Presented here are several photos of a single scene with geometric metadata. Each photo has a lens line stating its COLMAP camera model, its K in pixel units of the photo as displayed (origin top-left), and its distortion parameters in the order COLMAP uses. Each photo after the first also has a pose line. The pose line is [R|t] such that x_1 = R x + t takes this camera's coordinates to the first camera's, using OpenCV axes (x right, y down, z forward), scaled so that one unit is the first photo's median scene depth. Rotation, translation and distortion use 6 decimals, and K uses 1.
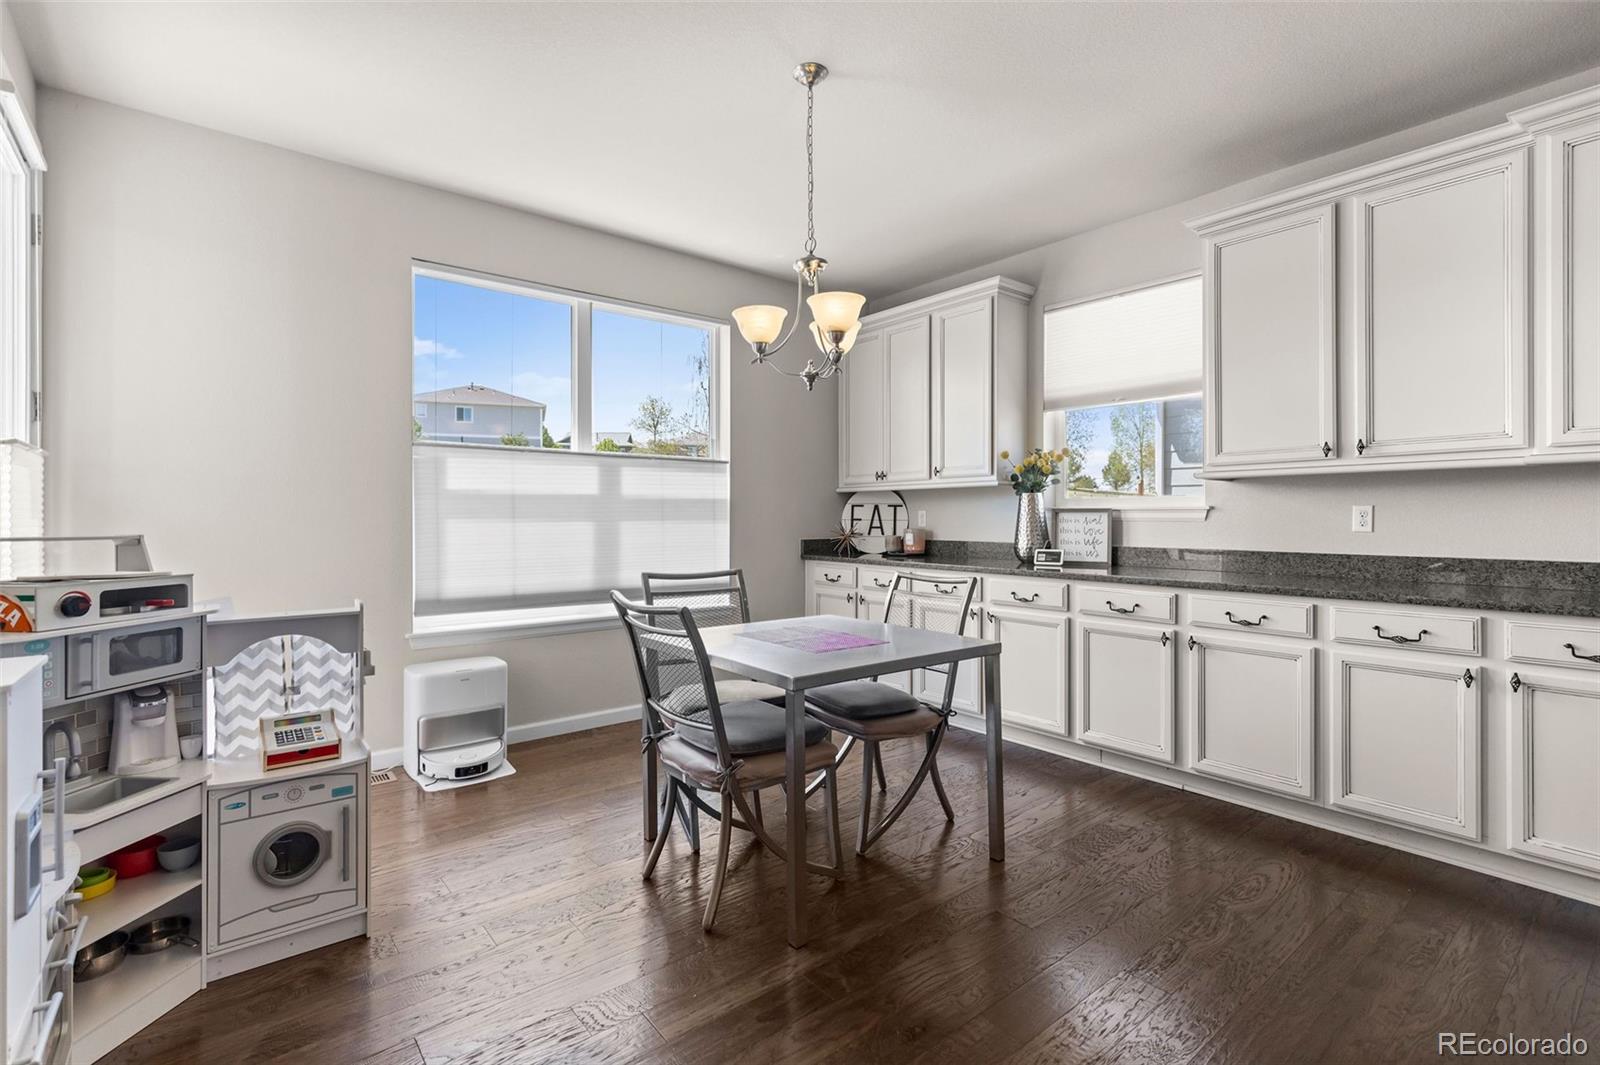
lens RADIAL K [[721.6, 0, 797.0], [0, 721.6, 520.1], [0, 0, 1]] dist [-0.001068, -0.000664]
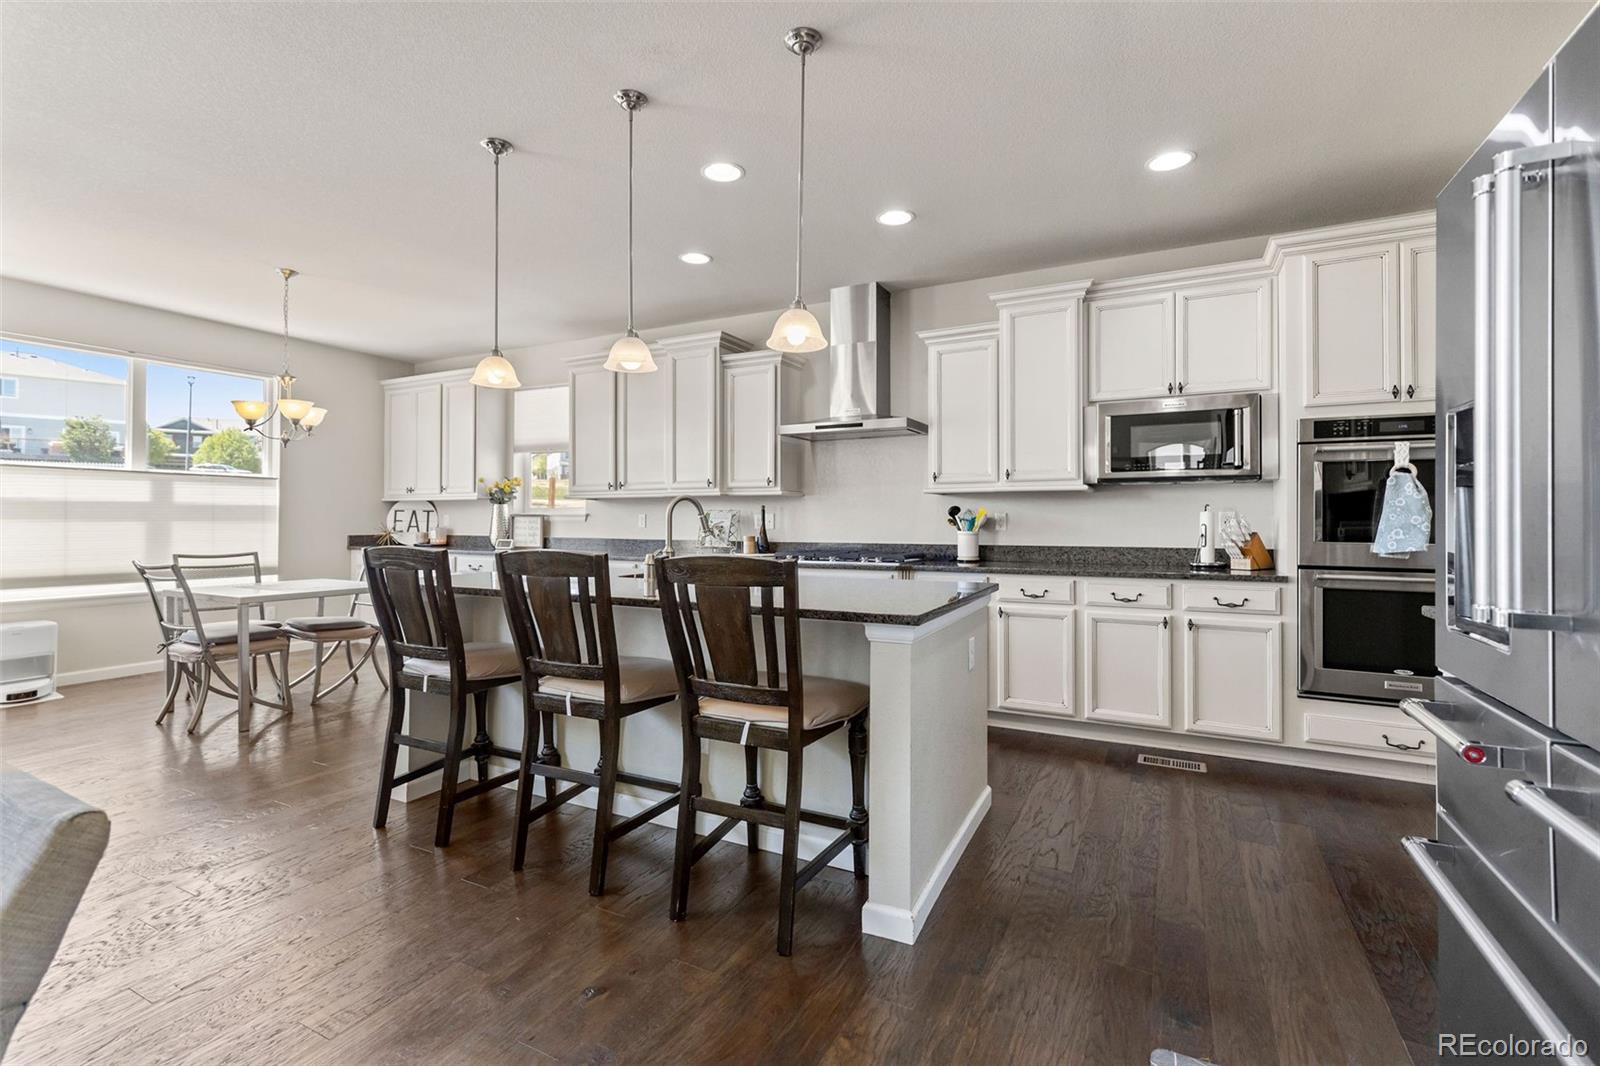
lens RADIAL K [[709.9, 0, 804.4], [0, 709.9, 513.5], [0, 0, 1]] dist [-0.001507, -0.000304]
pose [[0.912272, 0.006602, 0.409531, 0.431727], [-0.001394, 0.999914, -0.013014, 0.003033], [-0.409582, 0.011301, 0.912203, -1.027286]]
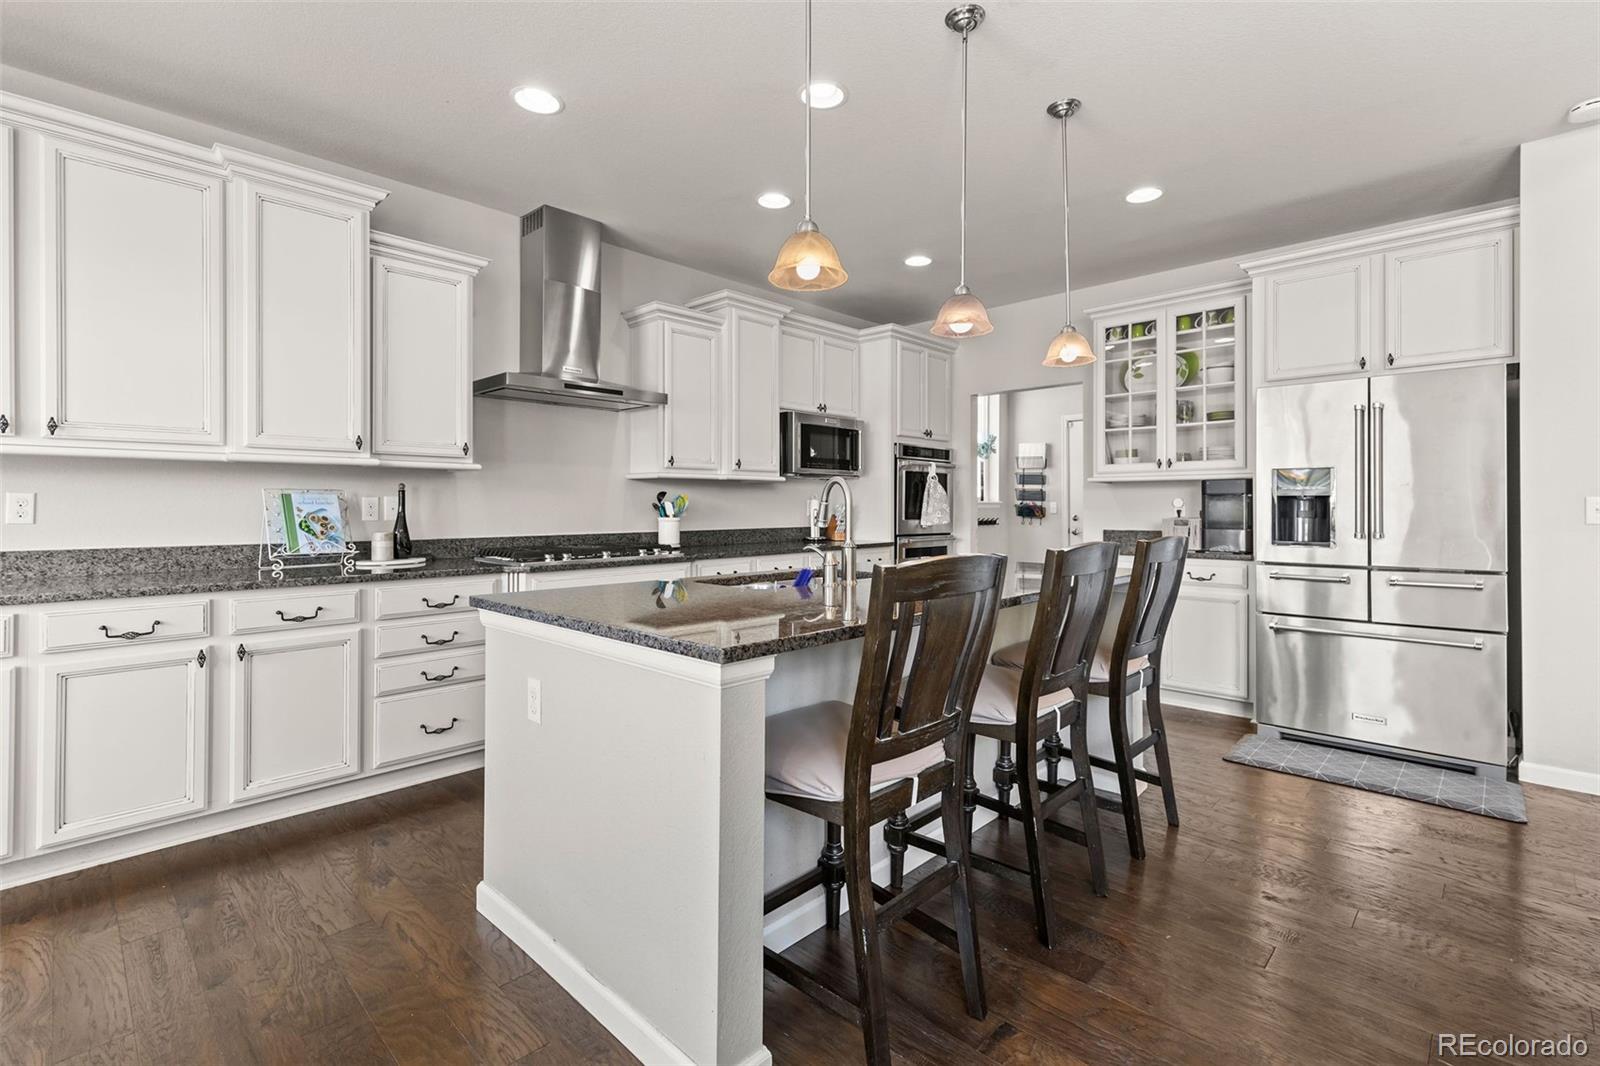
lens RADIAL K [[719.5, 0, 785.6], [0, 719.5, 506.0], [0, 0, 1]] dist [-0.000189, -0.000157]
pose [[-0.116644, 0.001701, 0.993172, -0.183474], [0.002499, 0.999996, -0.001419, -0.001416], [-0.993171, 0.002316, -0.116648, 0.222333]]
